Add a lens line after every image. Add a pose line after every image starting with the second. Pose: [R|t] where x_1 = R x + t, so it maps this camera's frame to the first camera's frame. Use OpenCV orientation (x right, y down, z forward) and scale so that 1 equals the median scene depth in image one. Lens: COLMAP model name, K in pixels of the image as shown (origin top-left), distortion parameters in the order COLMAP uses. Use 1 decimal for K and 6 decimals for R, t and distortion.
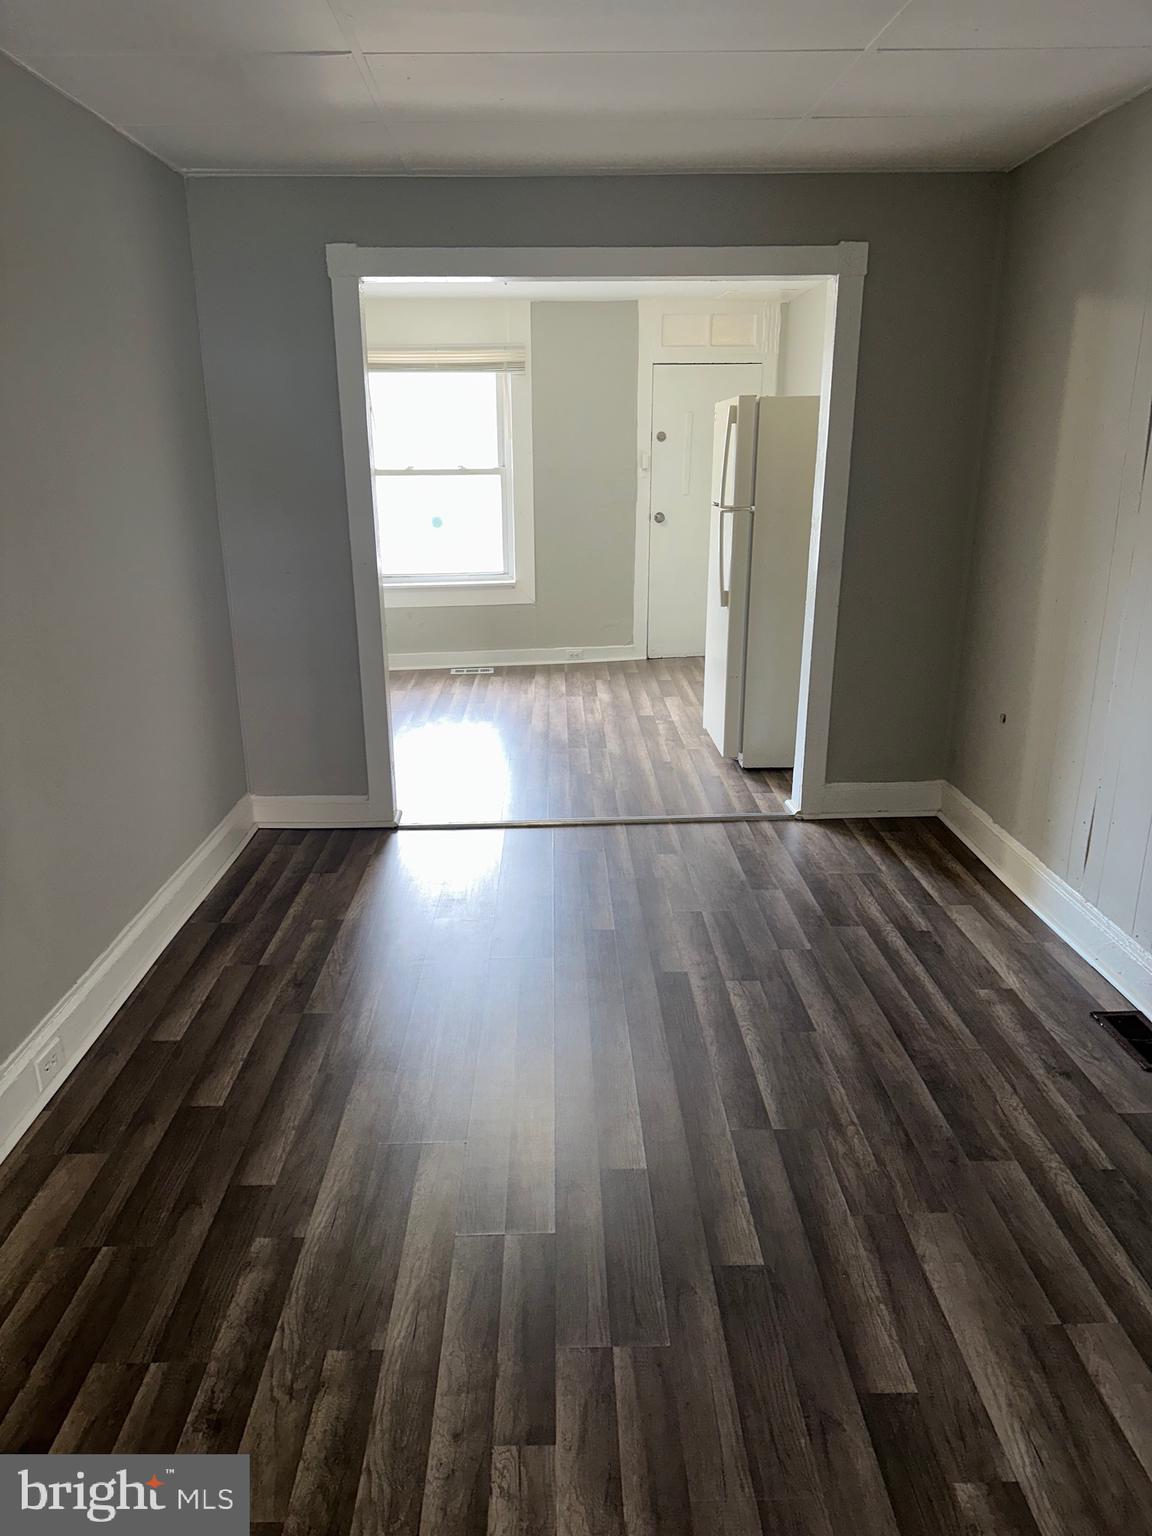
lens RADIAL K [[1069.9, 0, 577.5], [0, 1069.9, 762.8], [0, 0, 1]] dist [0.006212, -0.010793]
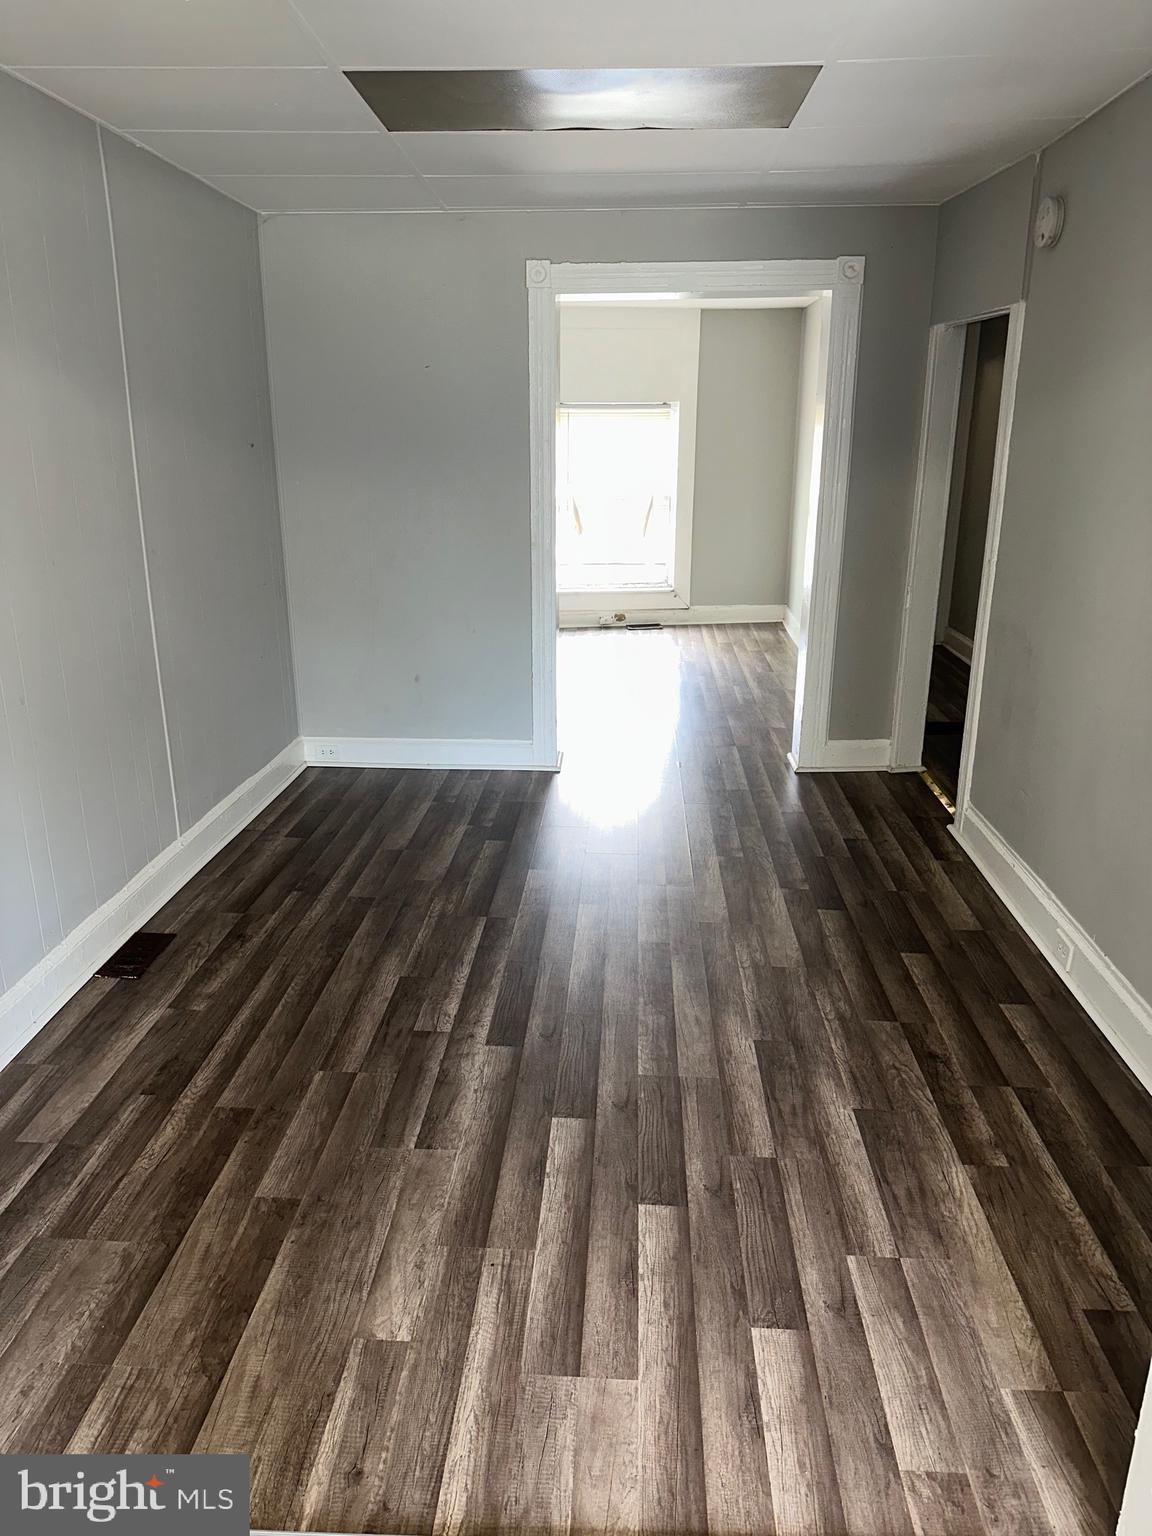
lens RADIAL K [[1069.9, 0, 573.5], [0, 1069.9, 782.8], [0, 0, 1]] dist [0.006212, -0.010793]
pose [[-0.996458, -0.005713, 0.083897, -0.042531], [0.042801, 0.824330, 0.564489, -0.486491], [-0.072384, 0.566081, -0.821166, 1.637956]]
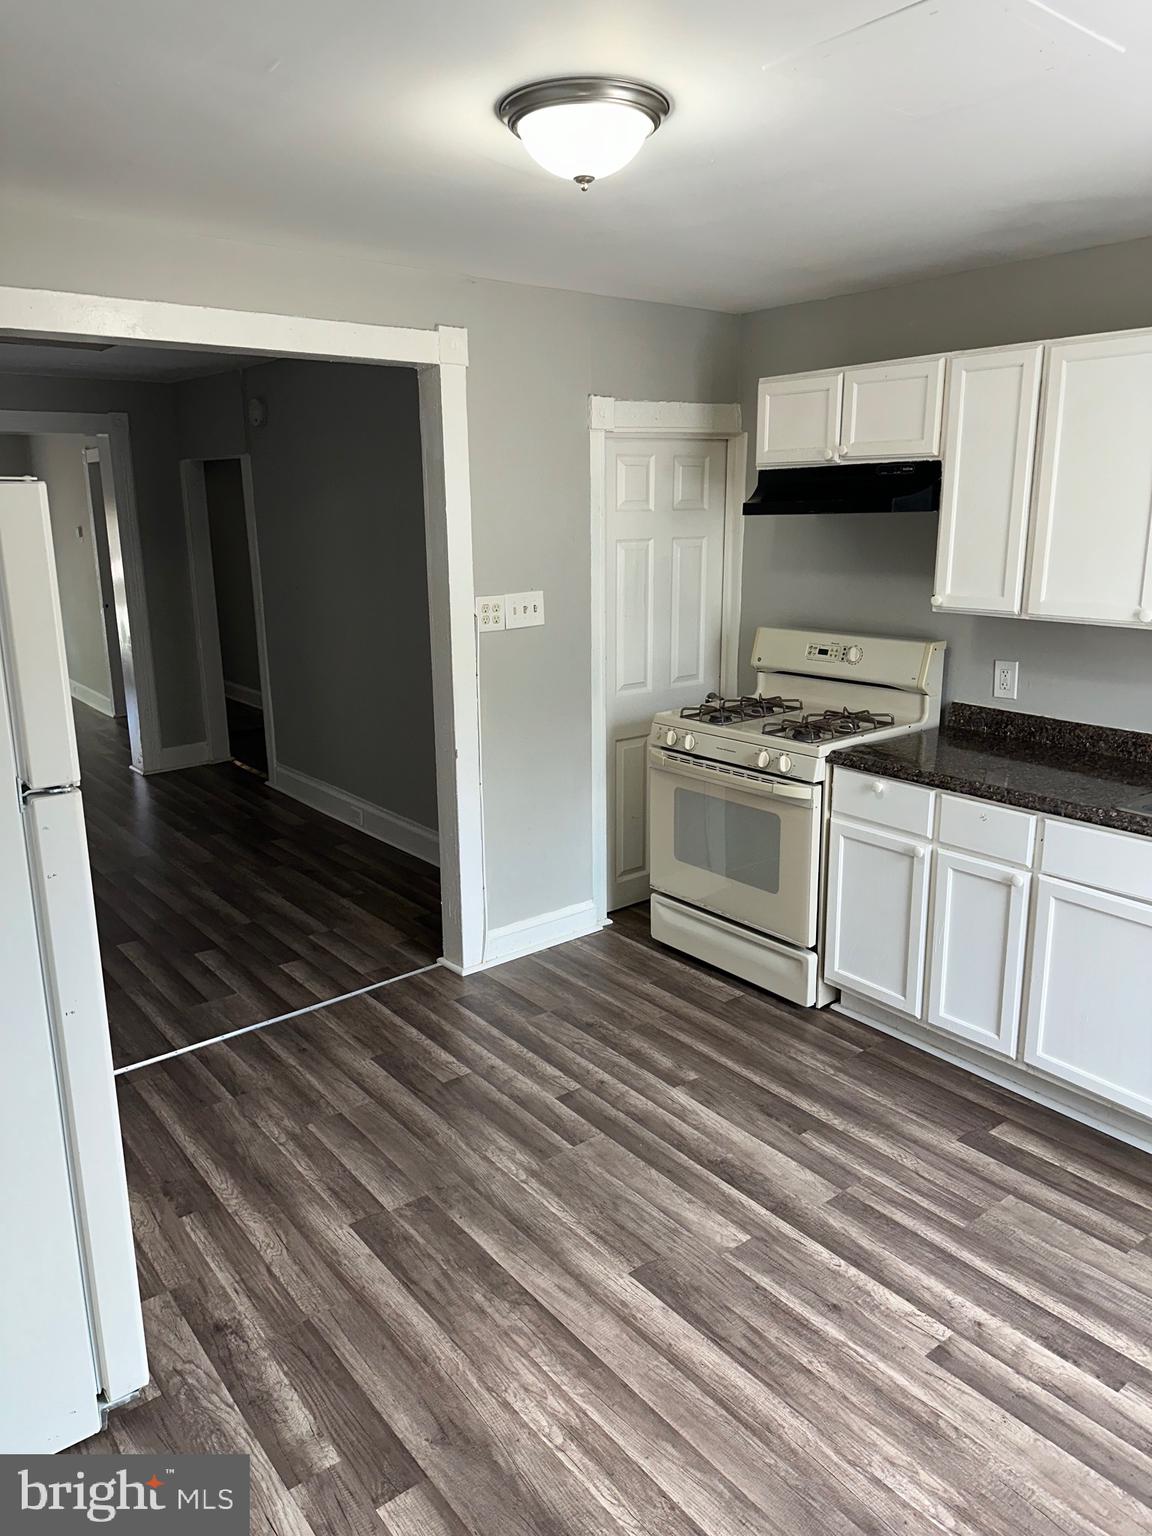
lens RADIAL K [[1069.9, 0, 573.6], [0, 1069.9, 763.2], [0, 0, 1]] dist [0.006212, -0.010793]
pose [[-0.797137, 0.167371, -0.580138, 0.321727], [-0.145861, 0.878977, 0.454008, -0.713950], [0.585916, 0.446526, -0.676252, 2.257610]]
